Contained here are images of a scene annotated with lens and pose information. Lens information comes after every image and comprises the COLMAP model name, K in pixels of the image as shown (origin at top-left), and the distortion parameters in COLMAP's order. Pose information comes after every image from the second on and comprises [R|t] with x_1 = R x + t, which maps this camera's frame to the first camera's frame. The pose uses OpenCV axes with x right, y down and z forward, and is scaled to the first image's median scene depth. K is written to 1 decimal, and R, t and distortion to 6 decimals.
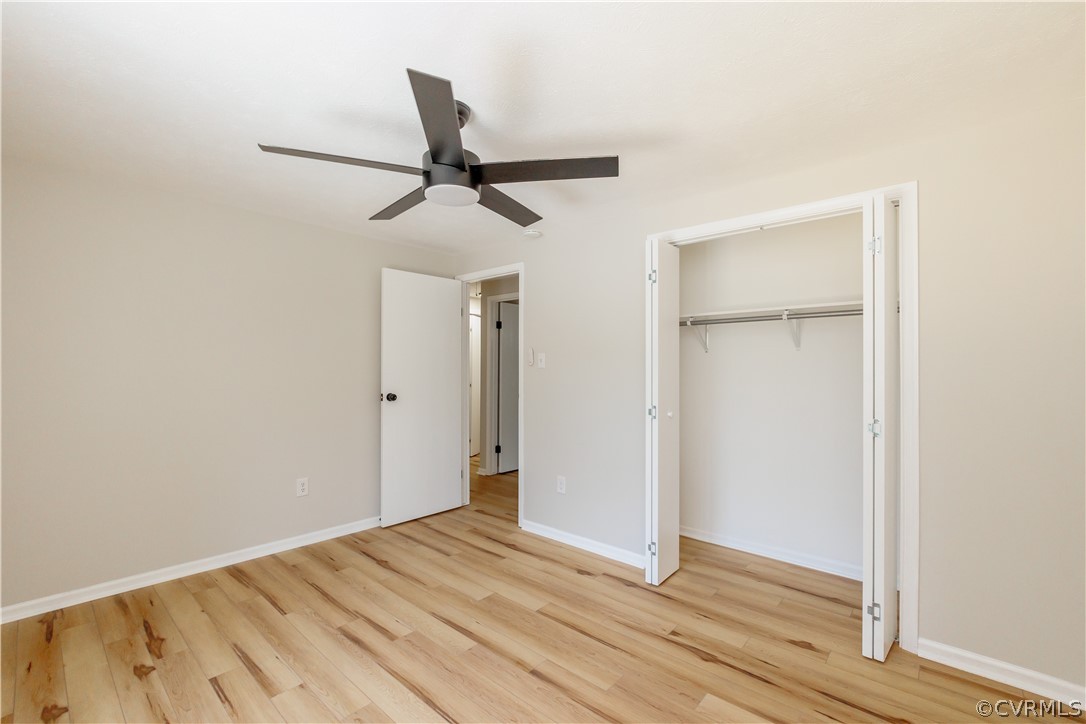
lens RADIAL K [[462.3, 0, 543.1], [0, 462.3, 359.9], [0, 0, 1]] dist [-0.004438, 0.000260]
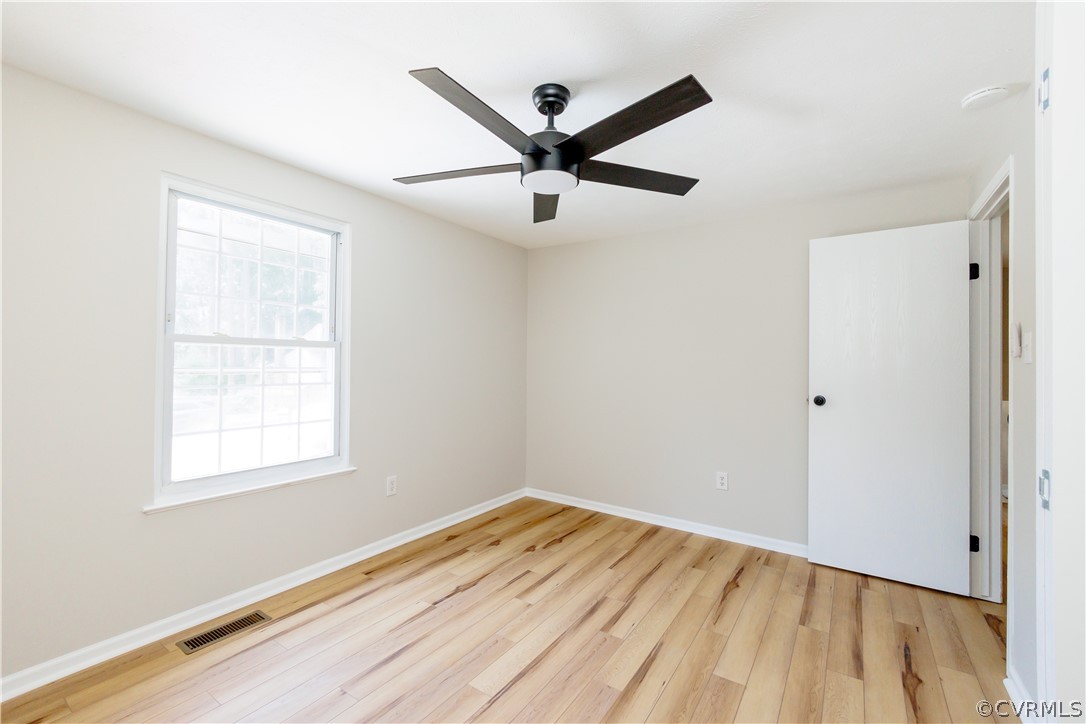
lens RADIAL K [[459.1, 0, 559.6], [0, 459.1, 350.7], [0, 0, 1]] dist [-0.002447, -0.000175]
pose [[0.156878, -0.023446, -0.987340, 0.639511], [0.003545, 0.999725, -0.023177, 0.010563], [0.987612, 0.000136, 0.156918, 0.706049]]
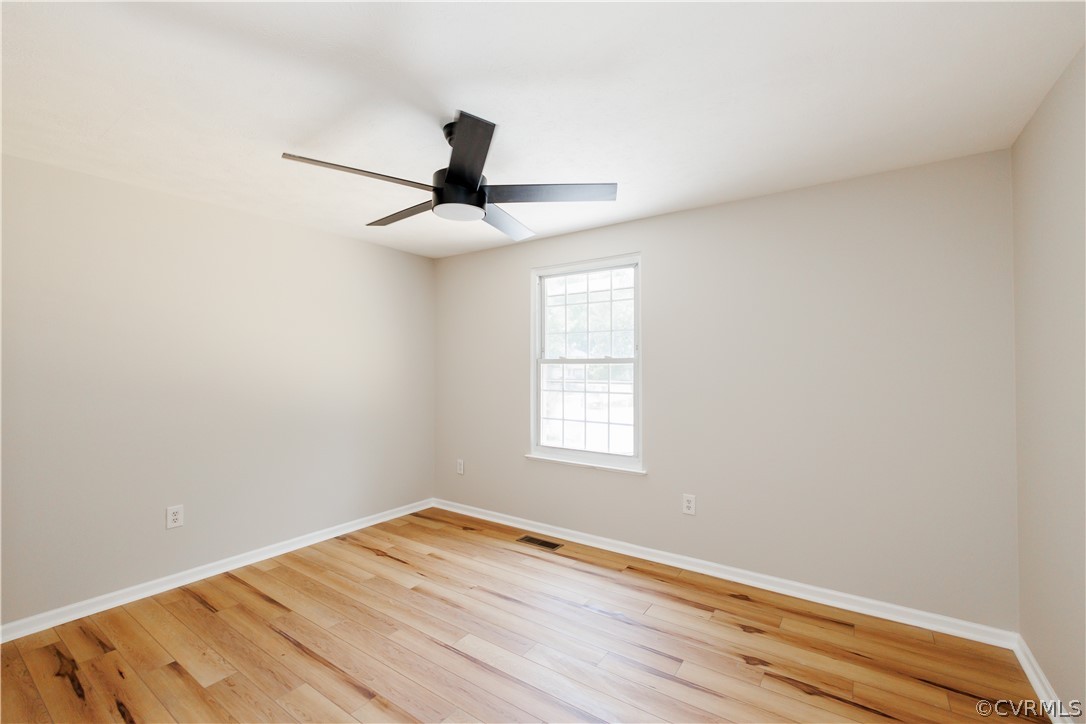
lens RADIAL K [[462.3, 0, 543.1], [0, 462.3, 359.9], [0, 0, 1]] dist [-0.004438, 0.000260]
pose [[-0.992247, -0.006871, -0.124092, -0.207990], [-0.001760, 0.999147, -0.041248, 0.021473], [0.124269, -0.040710, -0.991413, 1.690132]]
